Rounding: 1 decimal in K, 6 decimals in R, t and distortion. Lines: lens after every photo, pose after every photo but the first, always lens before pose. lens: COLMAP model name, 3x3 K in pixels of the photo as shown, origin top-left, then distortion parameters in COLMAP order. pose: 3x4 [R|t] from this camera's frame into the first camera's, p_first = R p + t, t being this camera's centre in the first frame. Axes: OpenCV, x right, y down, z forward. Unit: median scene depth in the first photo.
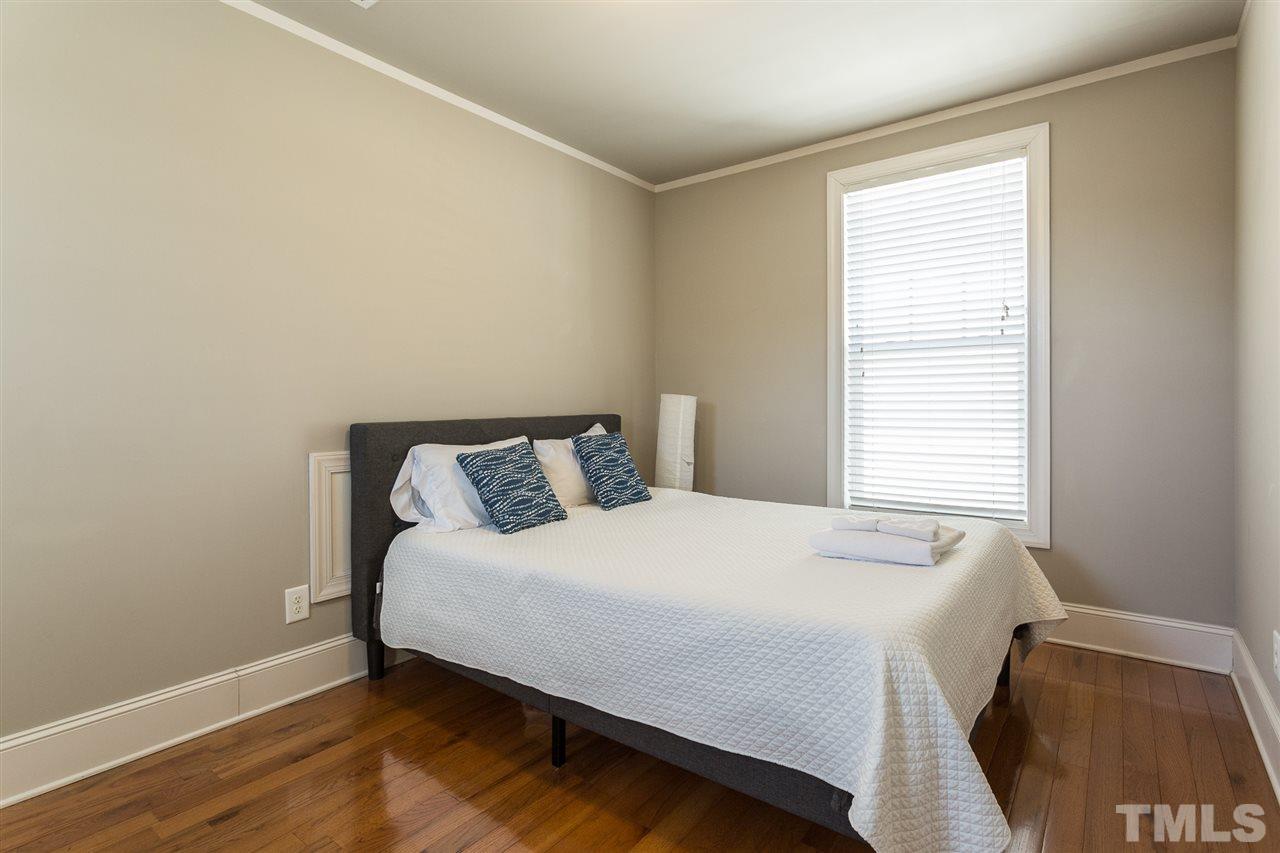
lens RADIAL K [[620.9, 0, 641.0], [0, 620.9, 402.1], [0, 0, 1]] dist [0.000652, 0.000179]
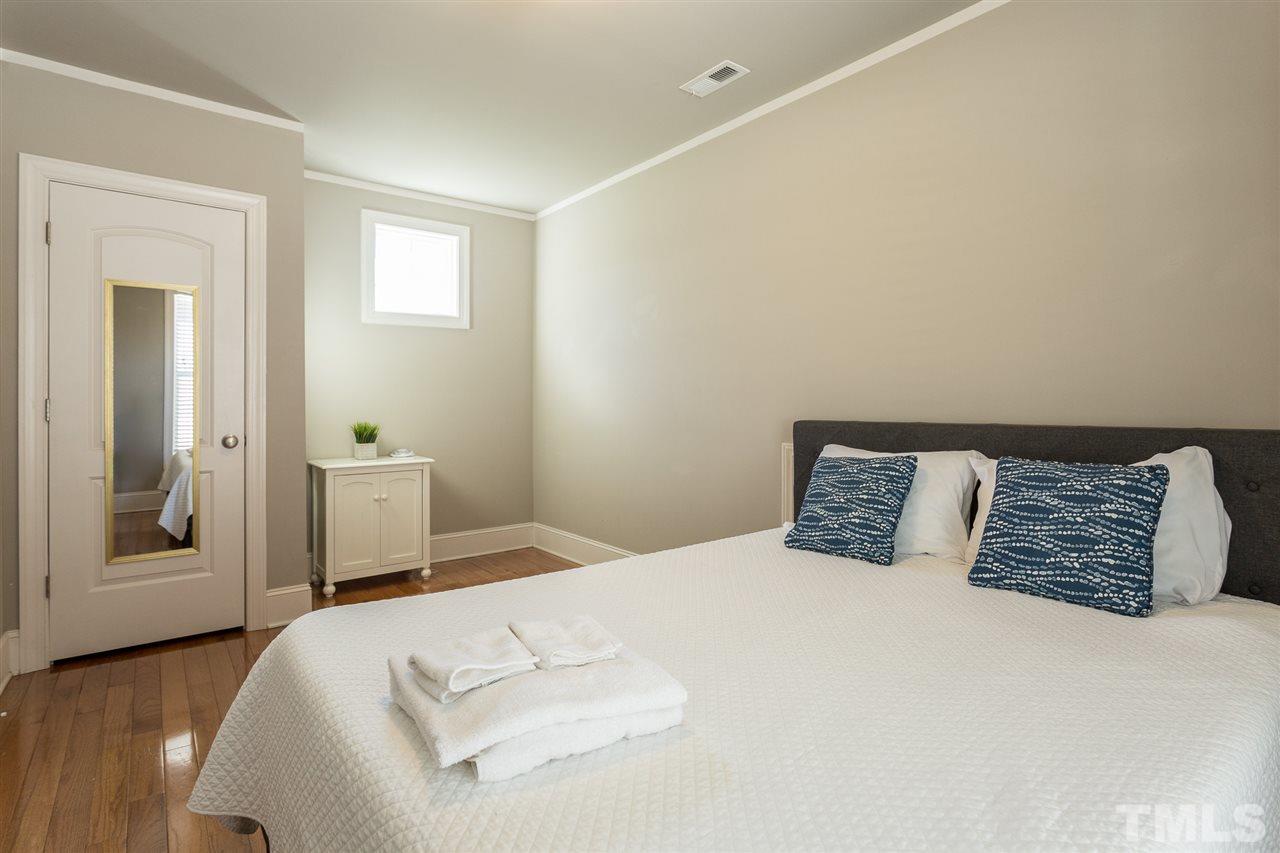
lens RADIAL K [[620.9, 0, 641.0], [0, 620.9, 402.1], [0, 0, 1]] dist [0.000652, 0.000179]
pose [[-0.228807, 0.010354, -0.973417, 0.660929], [0.007173, 0.999934, 0.008950, -0.010028], [0.973445, -0.004935, -0.228866, 0.911447]]
